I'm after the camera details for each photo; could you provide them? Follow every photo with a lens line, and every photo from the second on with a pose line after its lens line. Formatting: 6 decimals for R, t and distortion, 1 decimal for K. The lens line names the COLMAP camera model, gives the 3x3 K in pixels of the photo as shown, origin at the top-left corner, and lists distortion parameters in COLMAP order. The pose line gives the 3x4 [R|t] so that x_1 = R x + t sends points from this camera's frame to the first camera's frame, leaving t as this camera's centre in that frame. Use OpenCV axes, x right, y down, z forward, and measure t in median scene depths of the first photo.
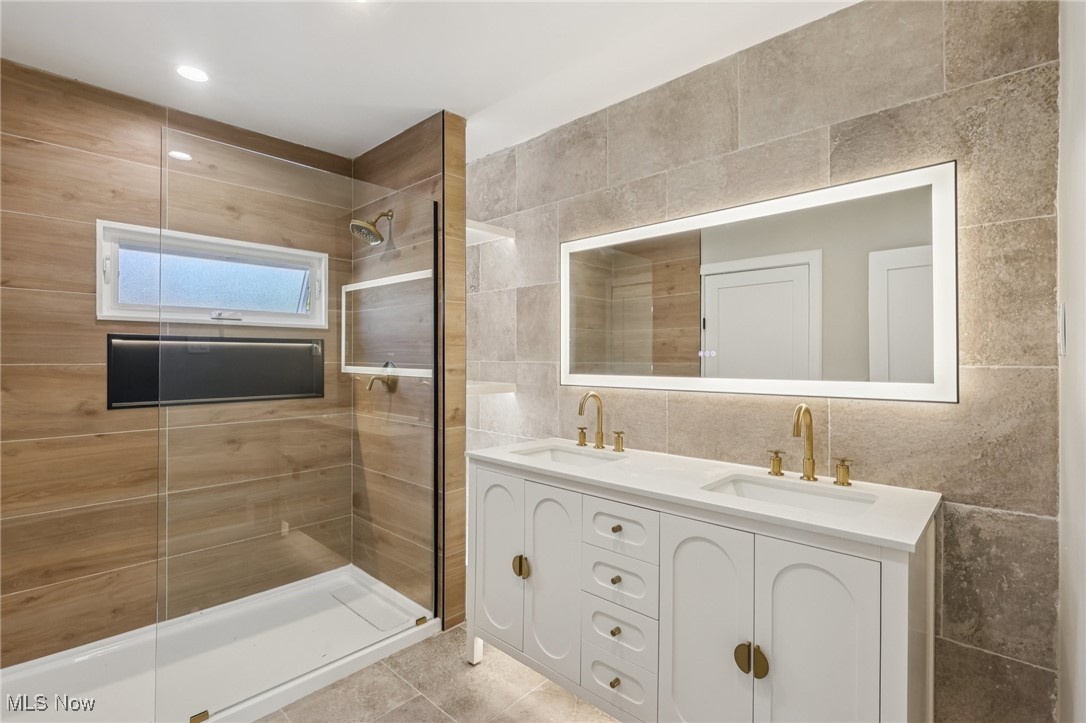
lens RADIAL K [[508.1, 0, 543.9], [0, 508.1, 360.3], [0, 0, 1]] dist [-0.006386, 0.005028]
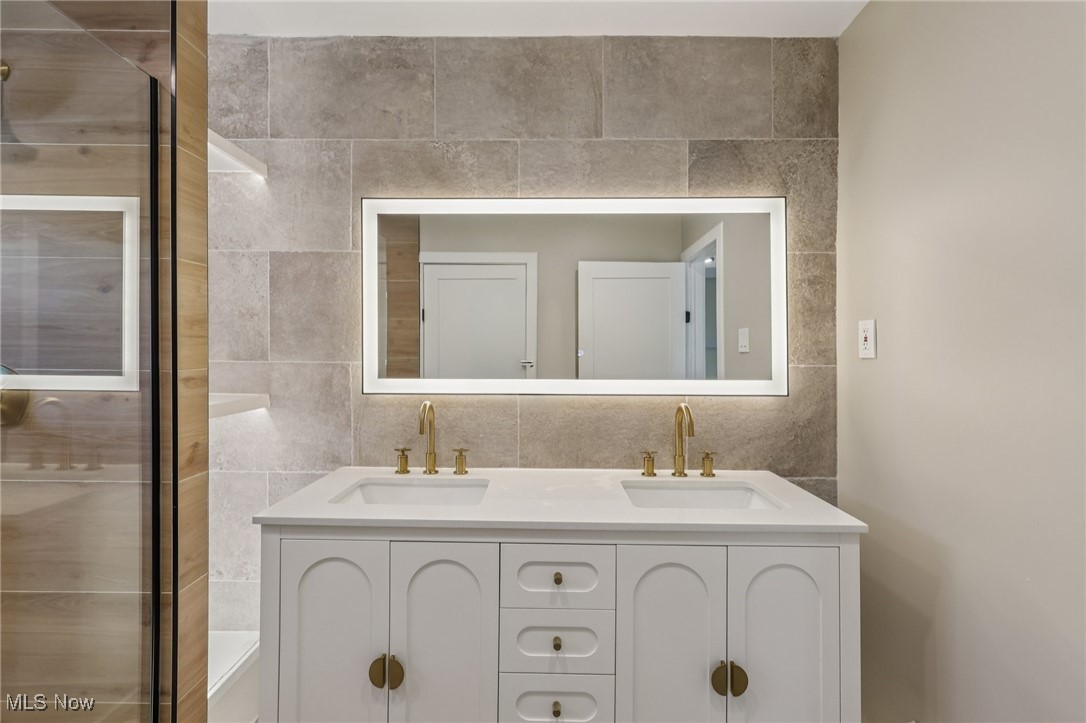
lens RADIAL K [[537.8, 0, 541.8], [0, 537.8, 351.8], [0, 0, 1]] dist [0.010069, 0.001832]
pose [[0.737782, 0.007659, 0.674995, -0.329024], [-0.002055, 0.999956, -0.009100, -0.005162], [-0.675036, 0.005327, 0.737766, 0.289390]]
